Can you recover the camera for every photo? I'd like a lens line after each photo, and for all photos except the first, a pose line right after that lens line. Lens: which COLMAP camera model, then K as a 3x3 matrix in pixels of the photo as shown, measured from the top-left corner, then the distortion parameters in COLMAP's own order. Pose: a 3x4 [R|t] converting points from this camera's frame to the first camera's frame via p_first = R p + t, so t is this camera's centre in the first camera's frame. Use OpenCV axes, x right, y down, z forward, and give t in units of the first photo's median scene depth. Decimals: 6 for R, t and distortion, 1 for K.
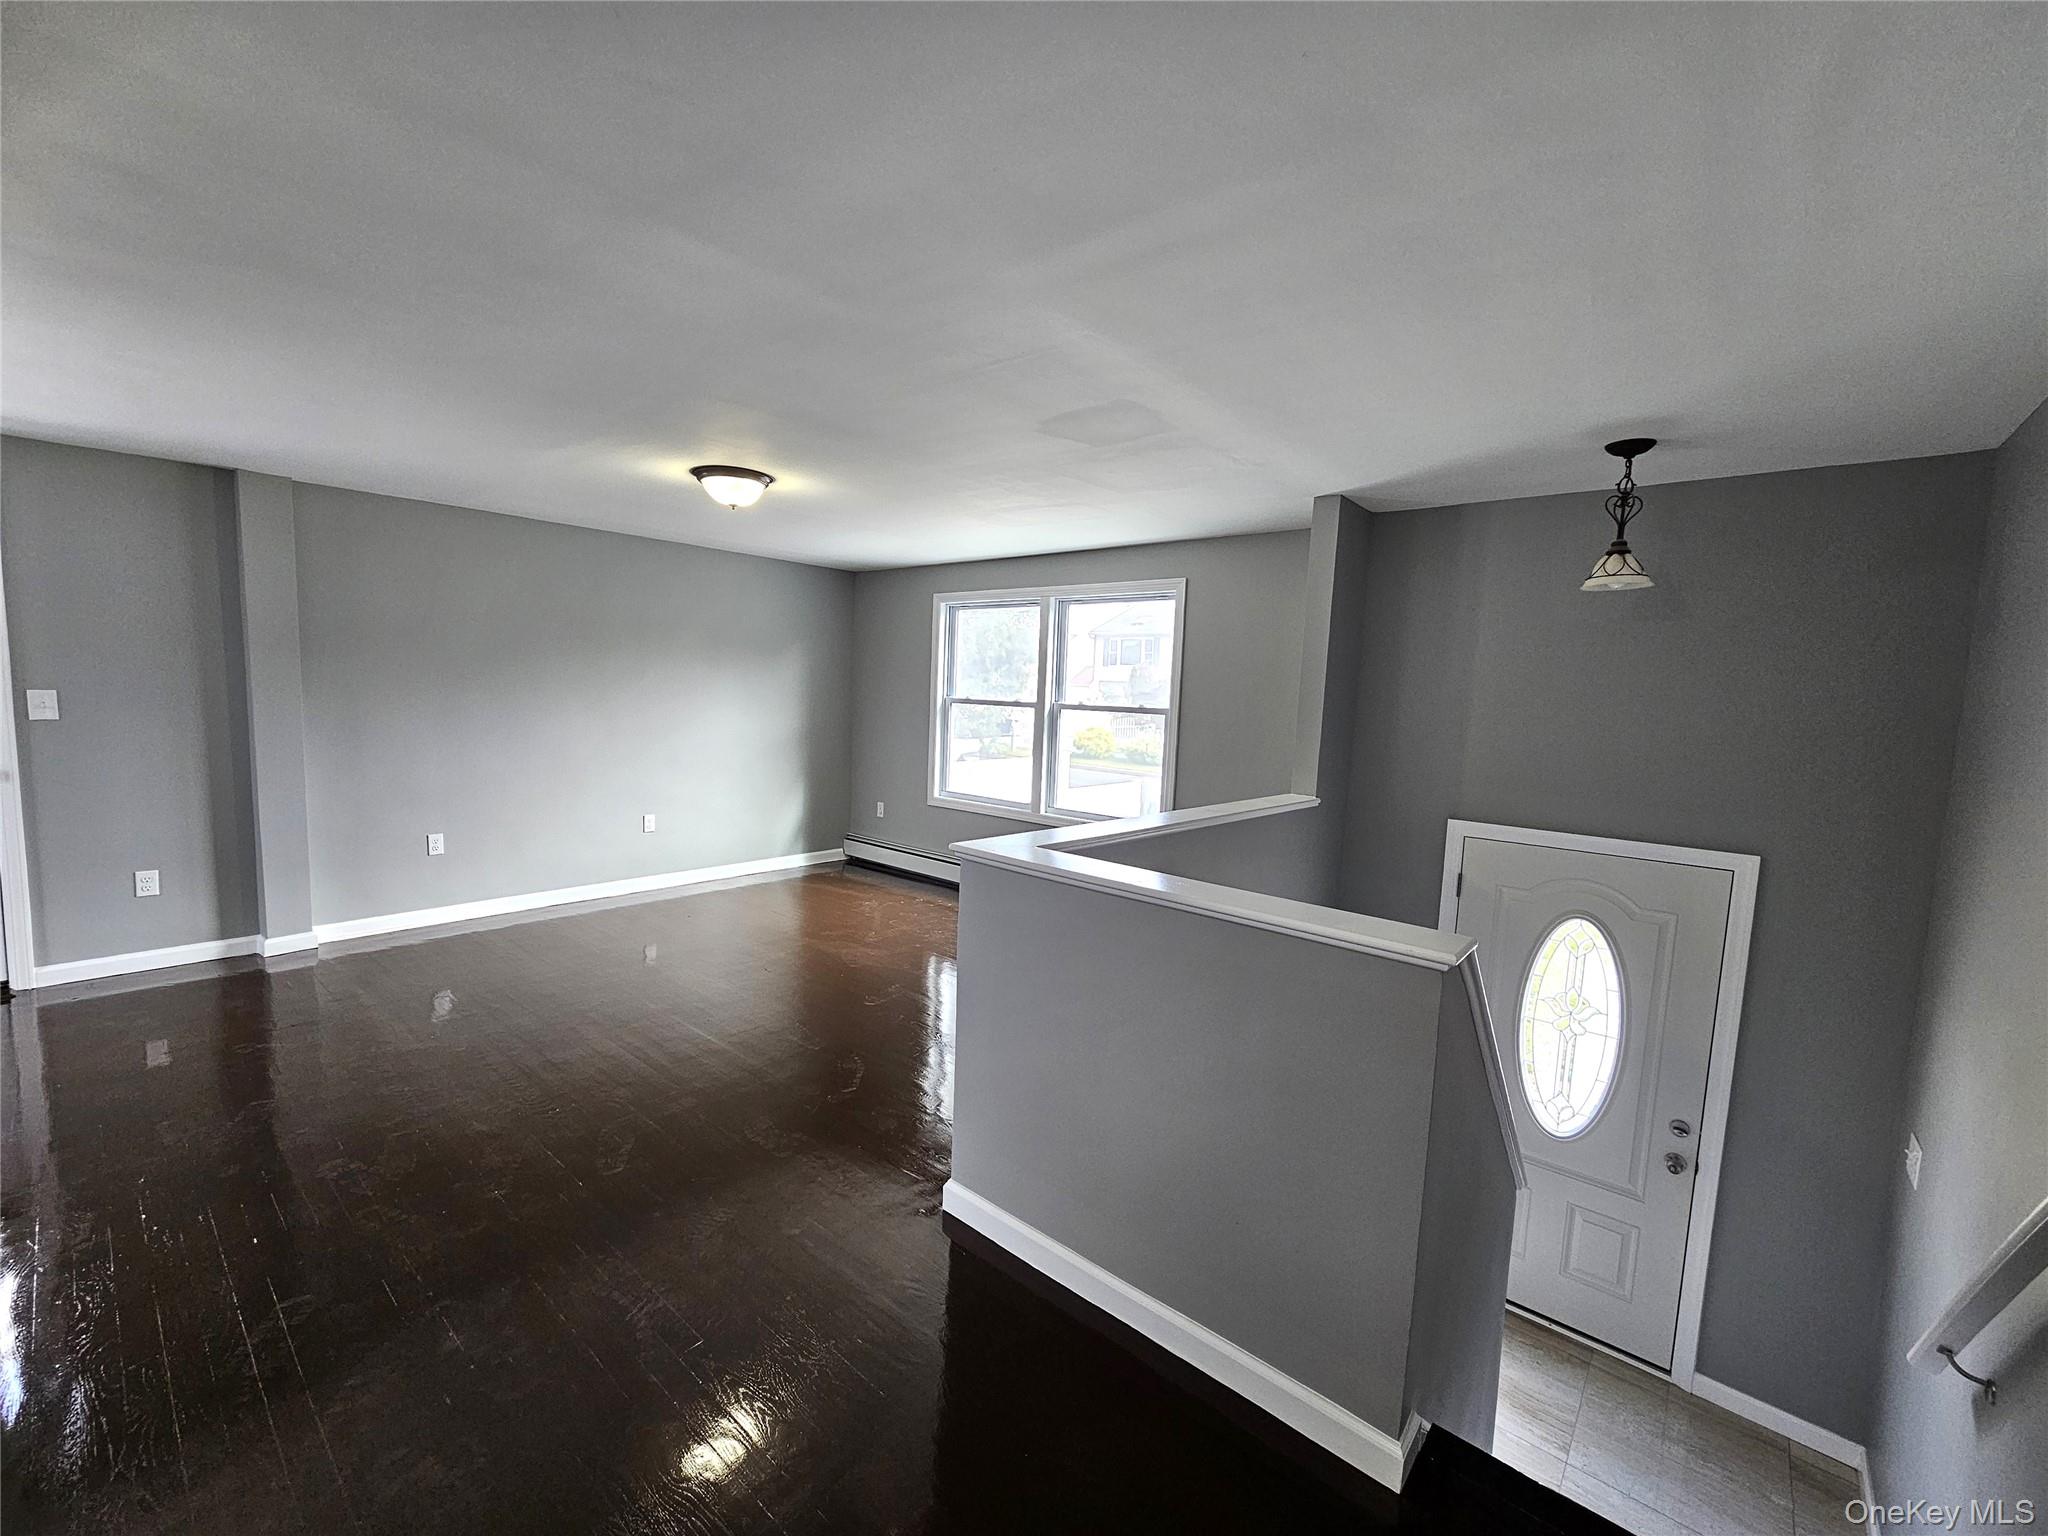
lens RADIAL K [[841.5, 0, 1031.8], [0, 841.5, 773.5], [0, 0, 1]] dist [-0.008125, 0.002032]
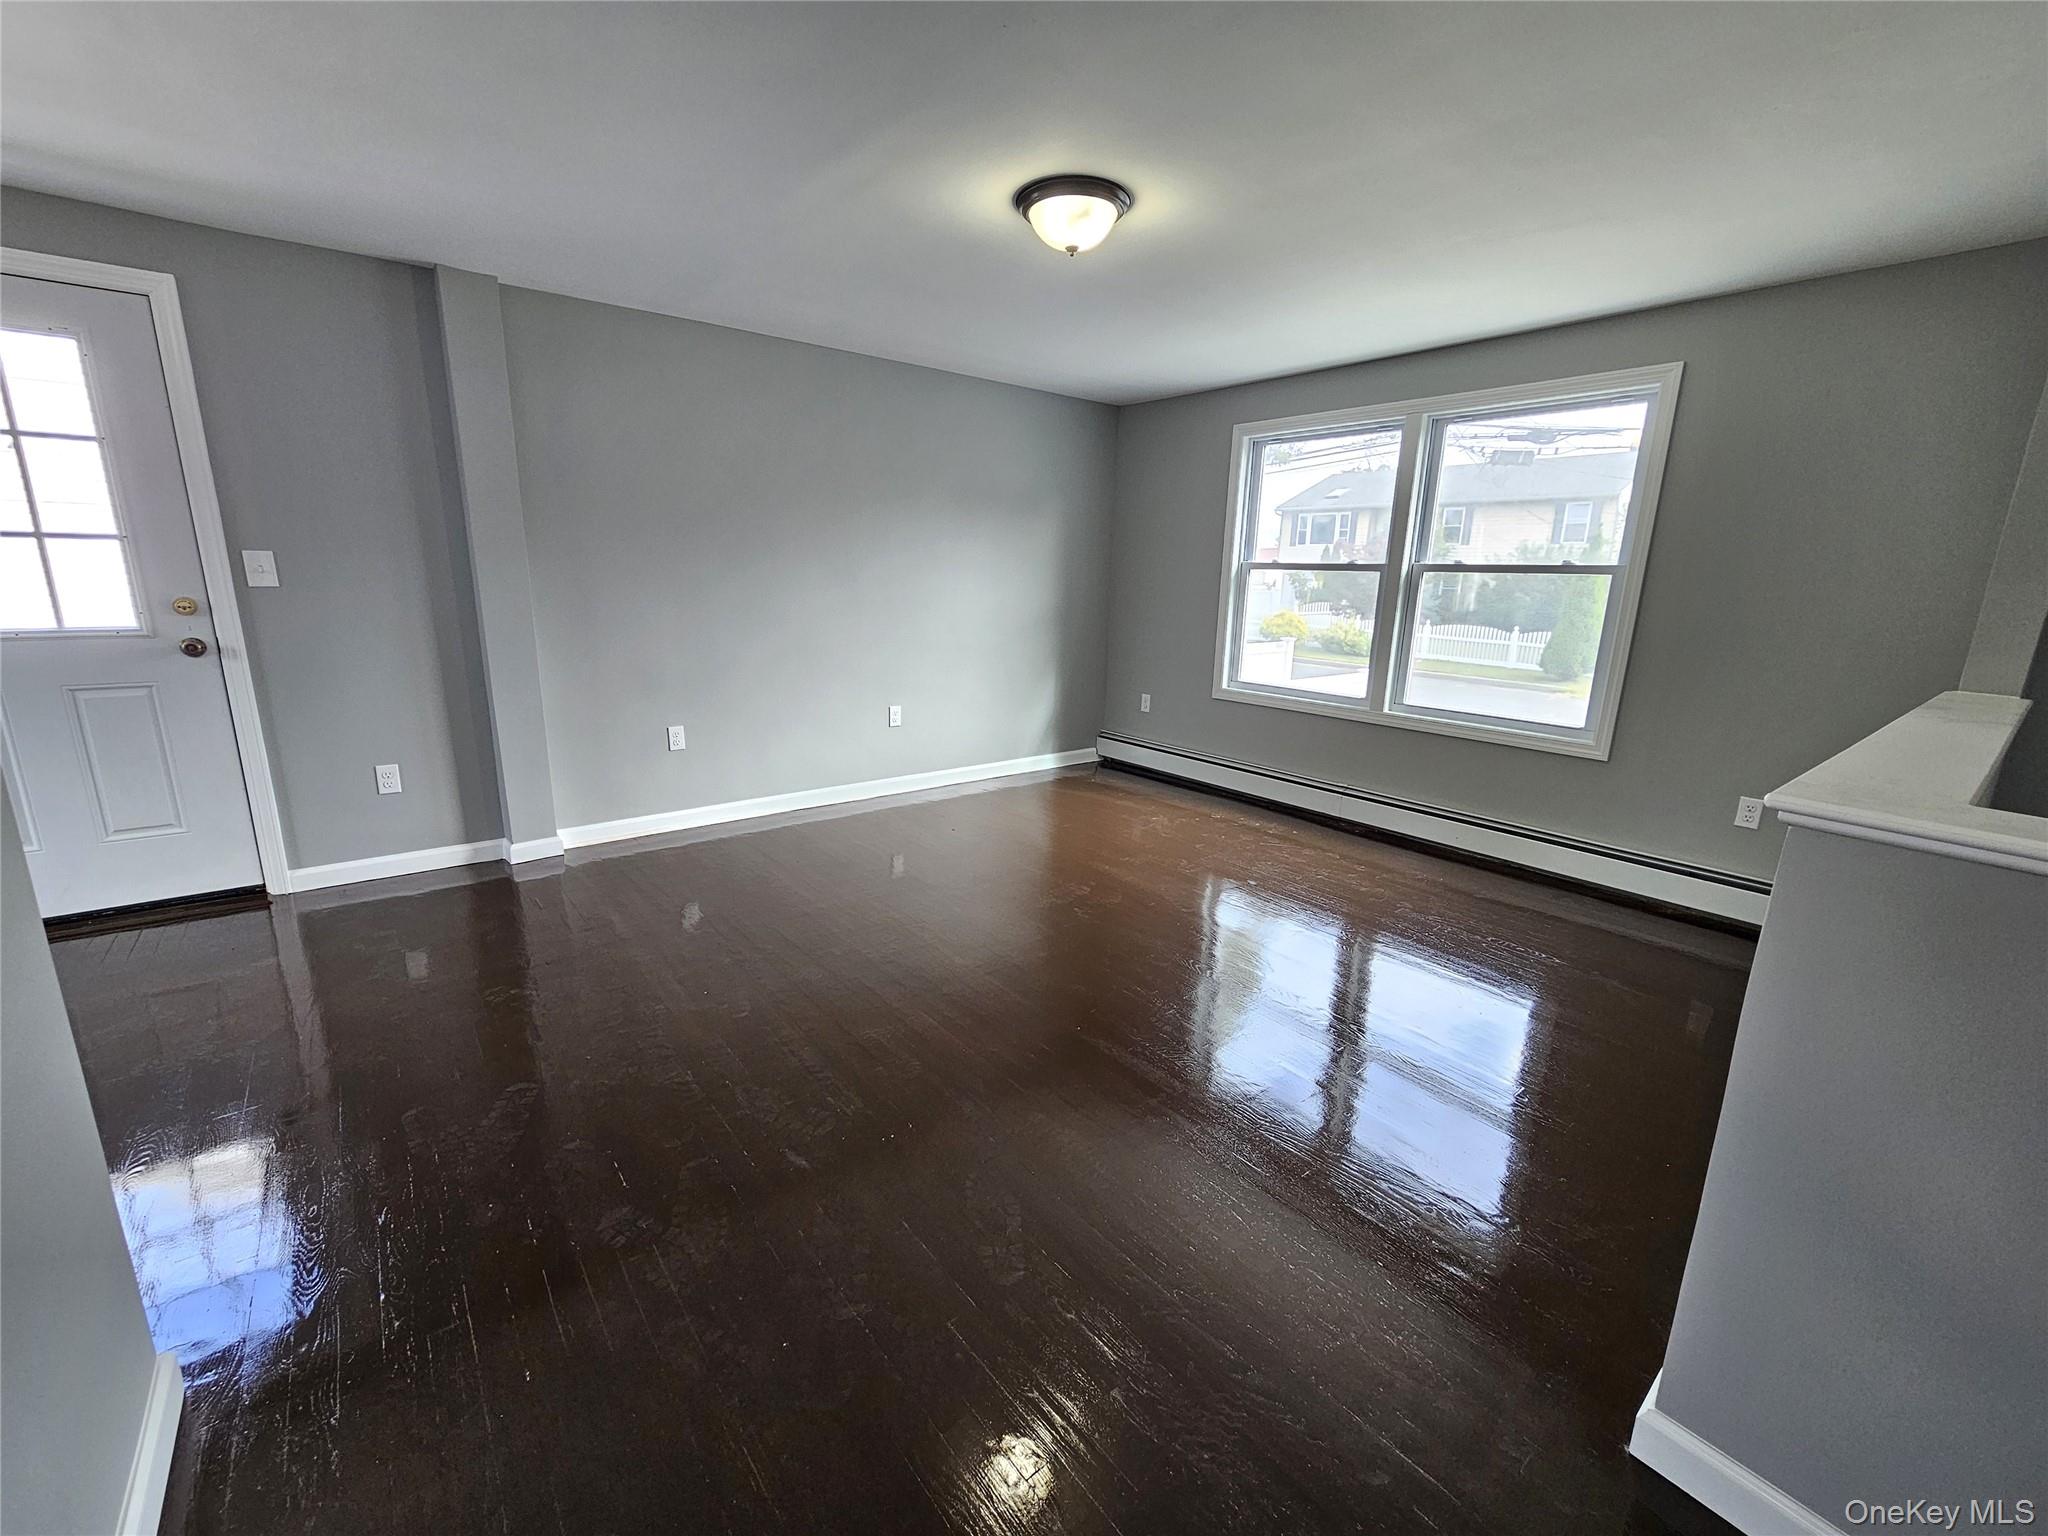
lens RADIAL K [[841.5, 0, 1024.7], [0, 841.5, 774.6], [0, 0, 1]] dist [-0.008125, 0.002032]
pose [[0.982036, 0.029841, -0.186319, -0.193678], [-0.005306, 0.991392, 0.130820, 0.006799], [0.188619, -0.127481, 0.973741, 0.218313]]
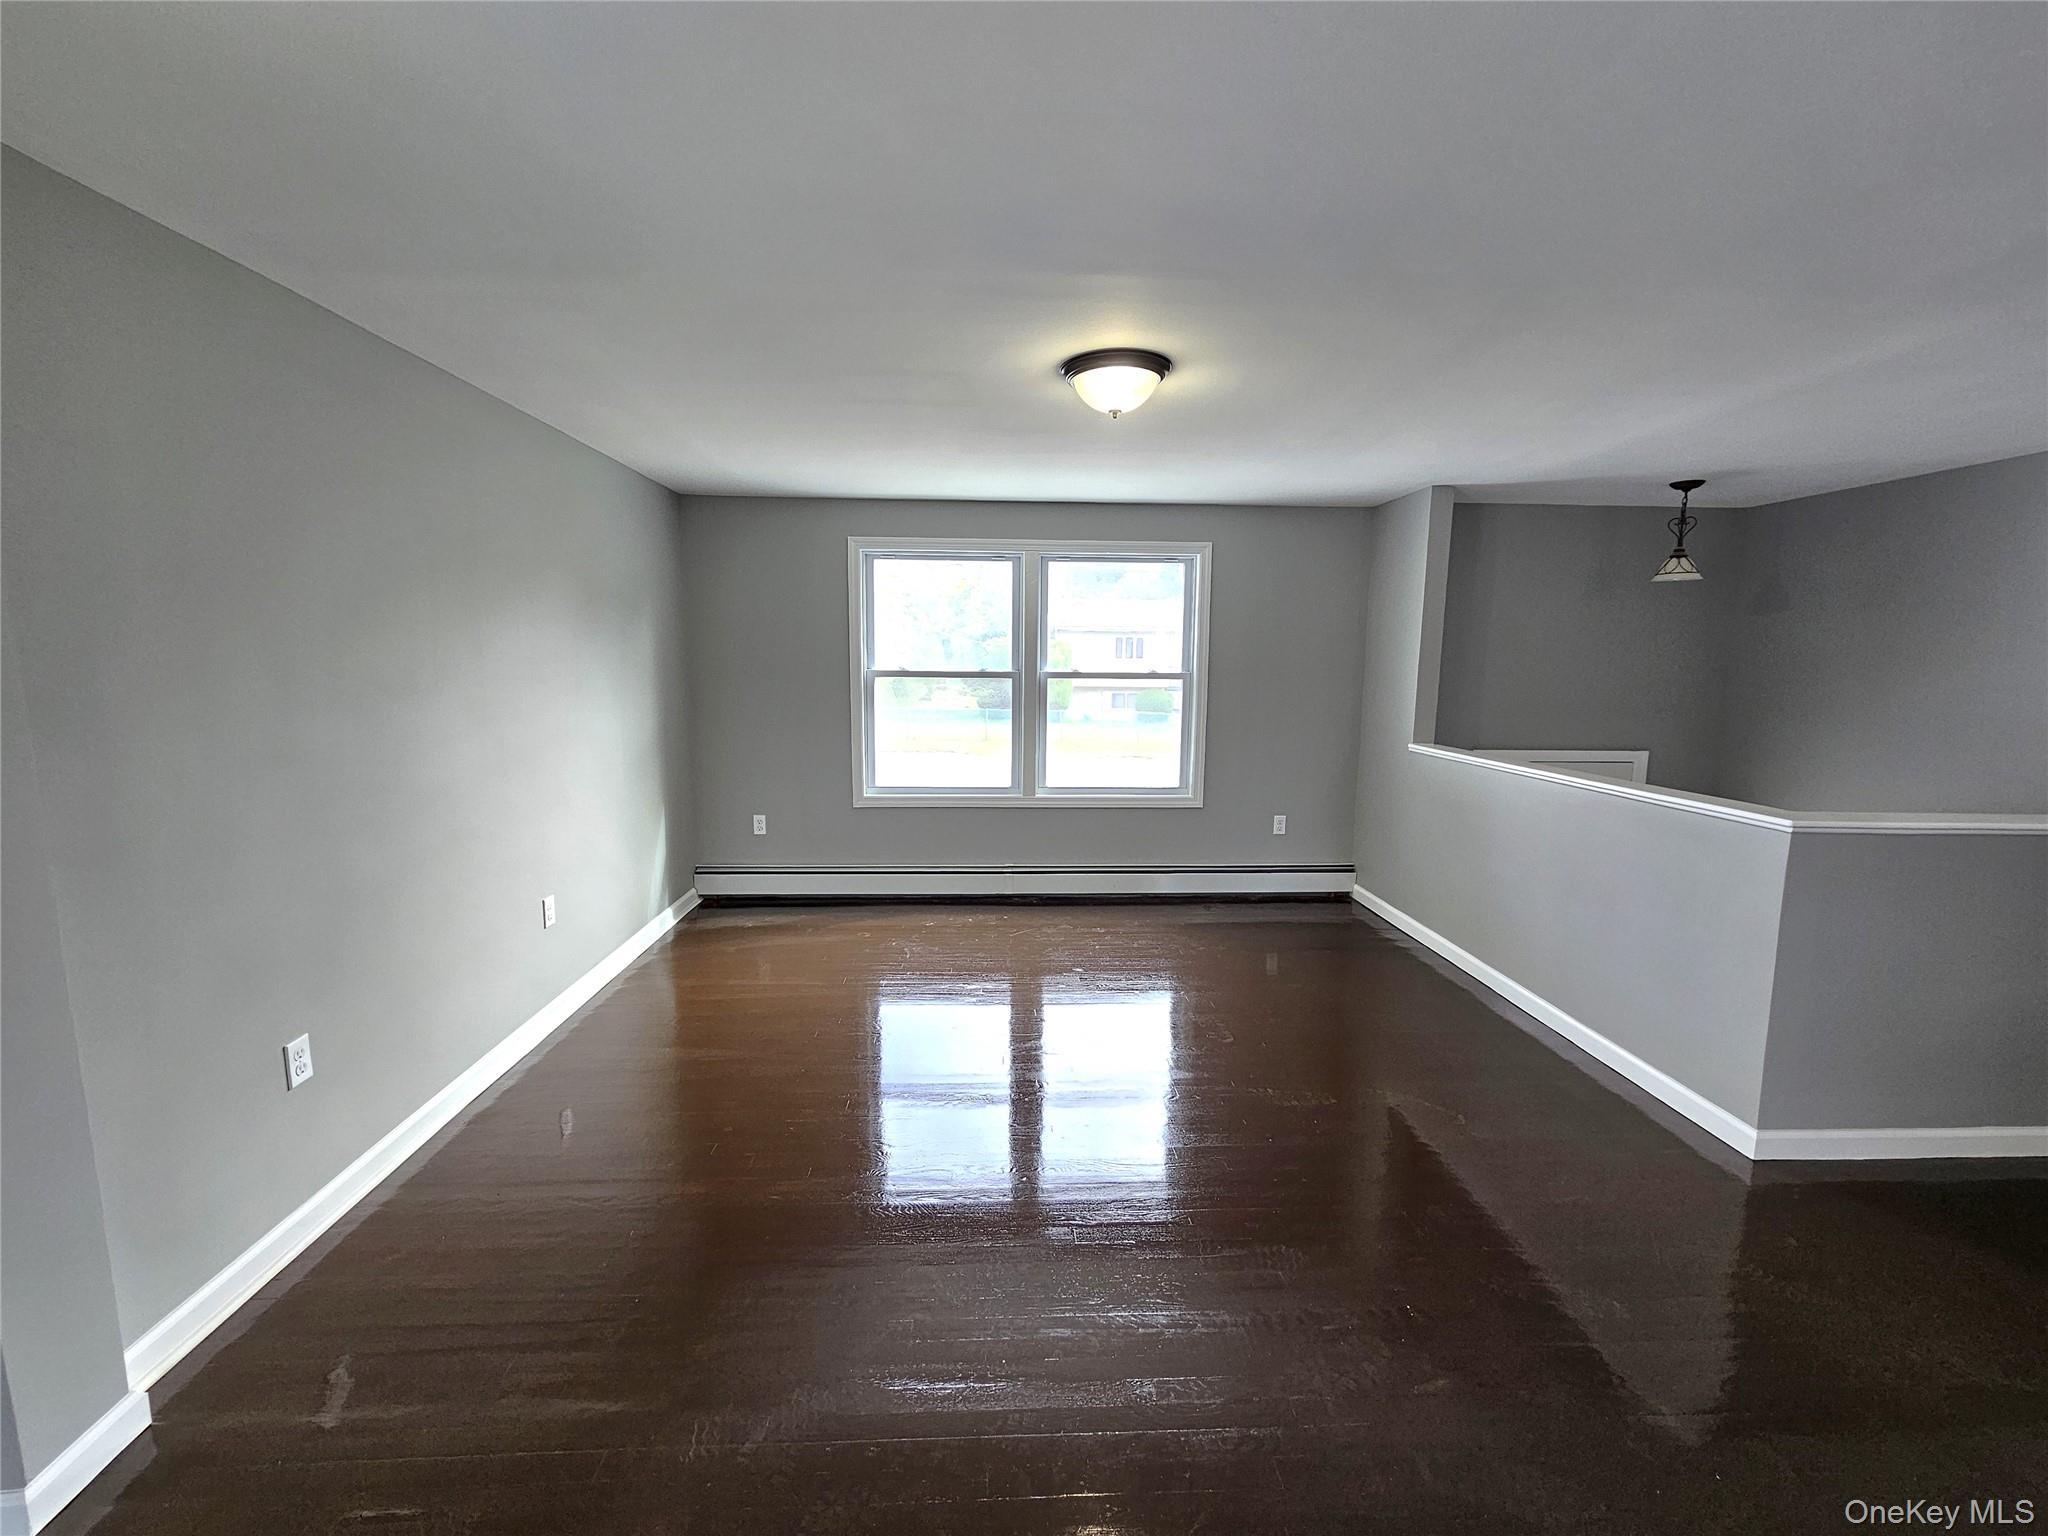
lens RADIAL K [[841.5, 0, 1020.2], [0, 841.5, 761.7], [0, 0, 1]] dist [-0.008125, 0.002032]
pose [[0.731843, -0.118987, 0.671005, -0.695754], [0.086026, 0.992893, 0.082241, -0.074128], [-0.676022, -0.002463, 0.736877, 0.410386]]
